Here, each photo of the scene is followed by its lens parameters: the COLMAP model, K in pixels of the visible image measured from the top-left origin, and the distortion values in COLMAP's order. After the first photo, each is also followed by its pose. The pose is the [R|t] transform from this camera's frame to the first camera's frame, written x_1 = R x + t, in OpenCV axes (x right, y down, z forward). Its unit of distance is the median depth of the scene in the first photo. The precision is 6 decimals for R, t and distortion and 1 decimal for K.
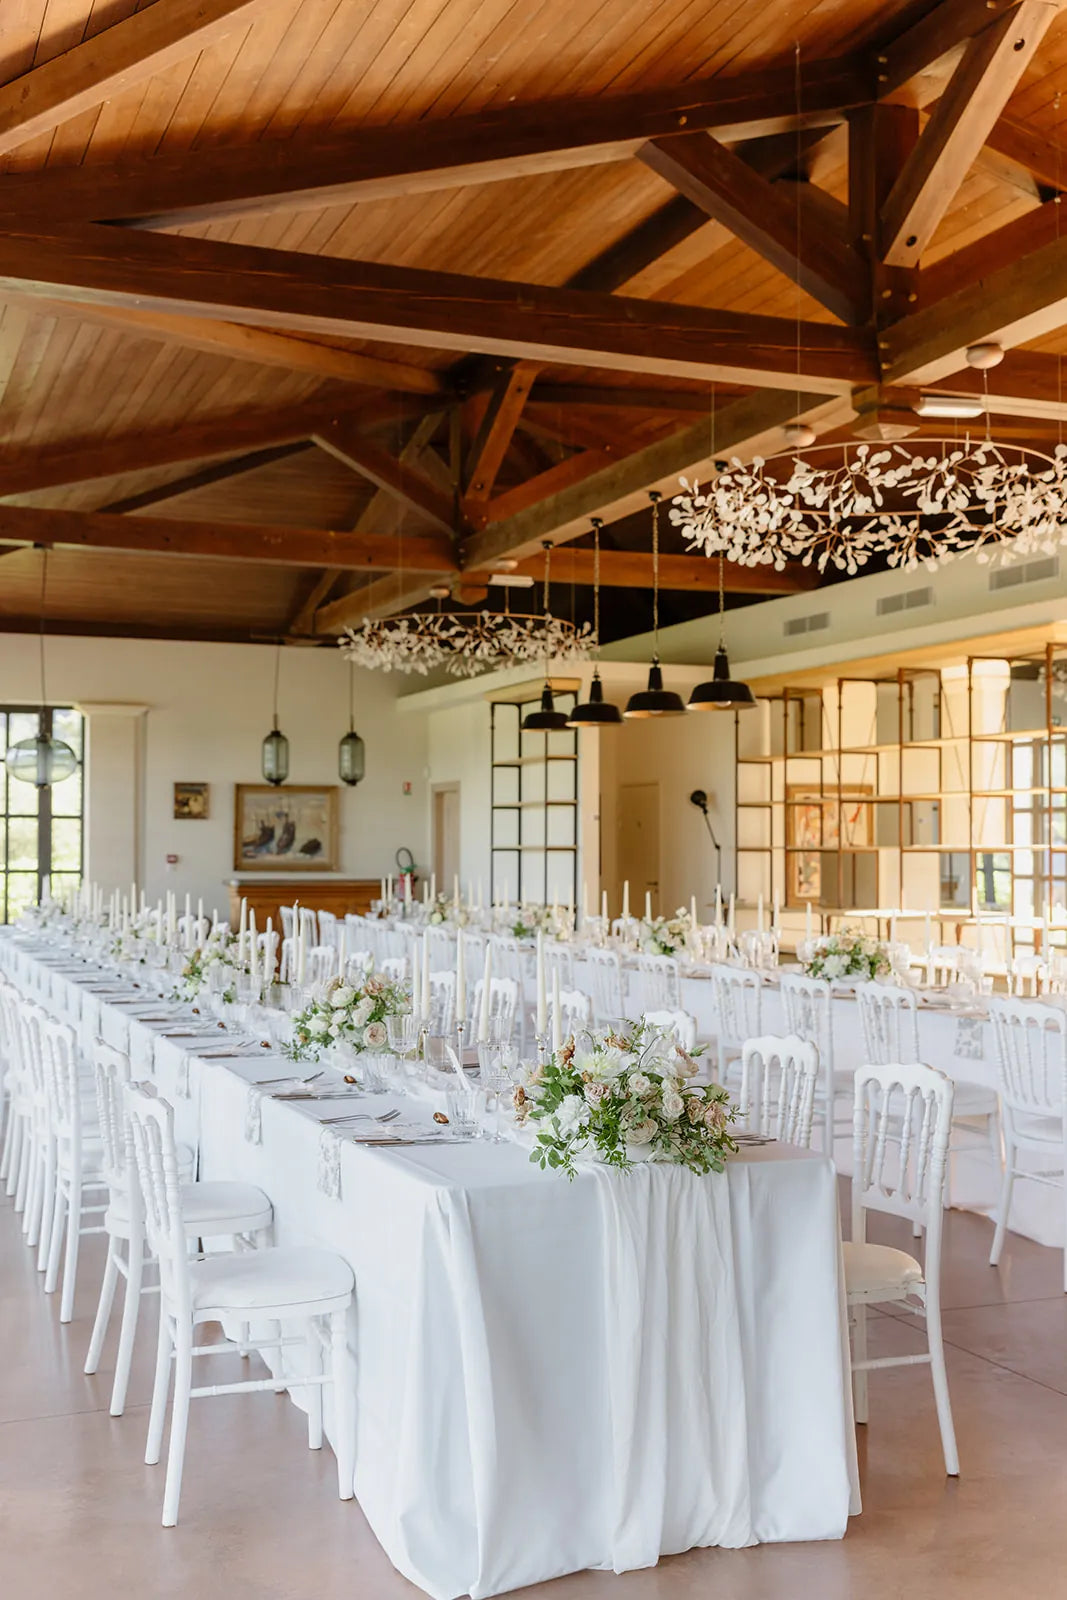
lens RADIAL K [[1662.5, 0, 534.0], [0, 1662.5, 803.9], [0, 0, 1]] dist [0.020159, 0.000000]
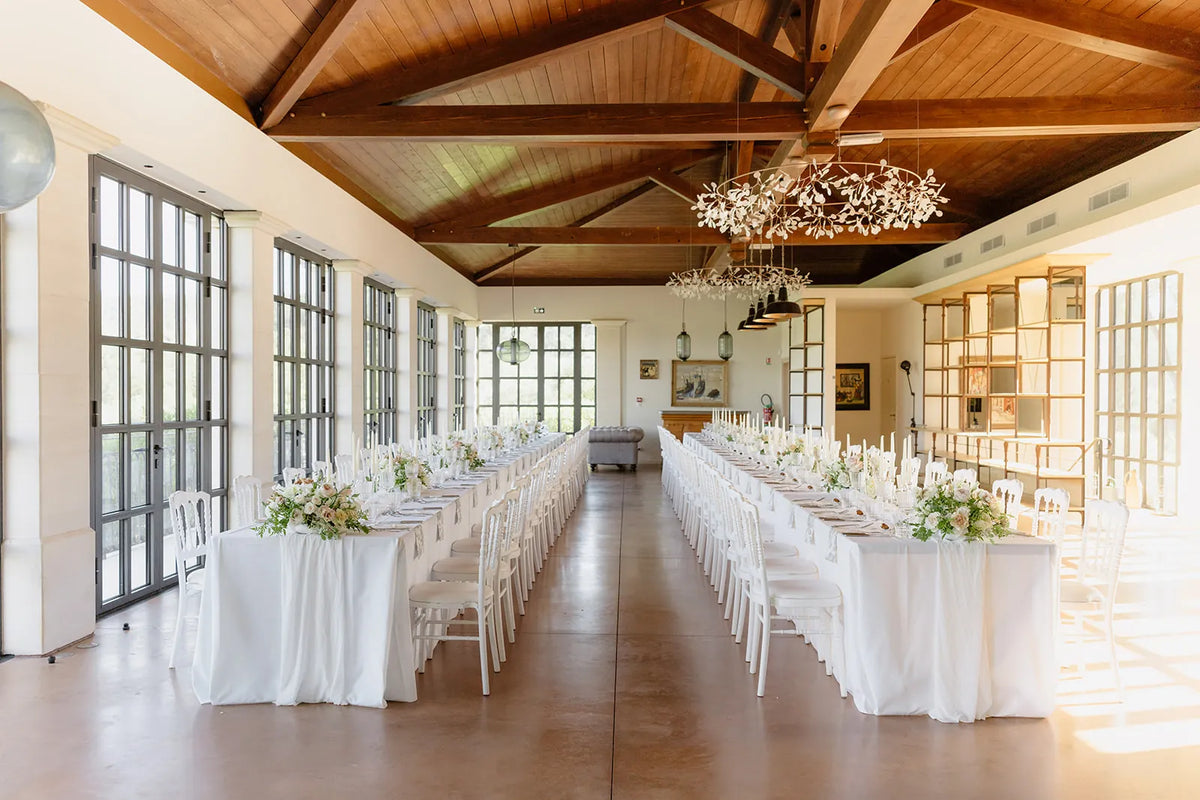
lens RADIAL K [[926.8, 0, 598.2], [0, 926.8, 399.1], [0, 0, 1]] dist [0.015004, 0.004572]
pose [[0.909762, 0.004525, -0.415106, 0.197060], [0.008912, 0.999497, 0.030428, -0.000672], [0.415035, -0.031381, 0.909264, 0.003072]]
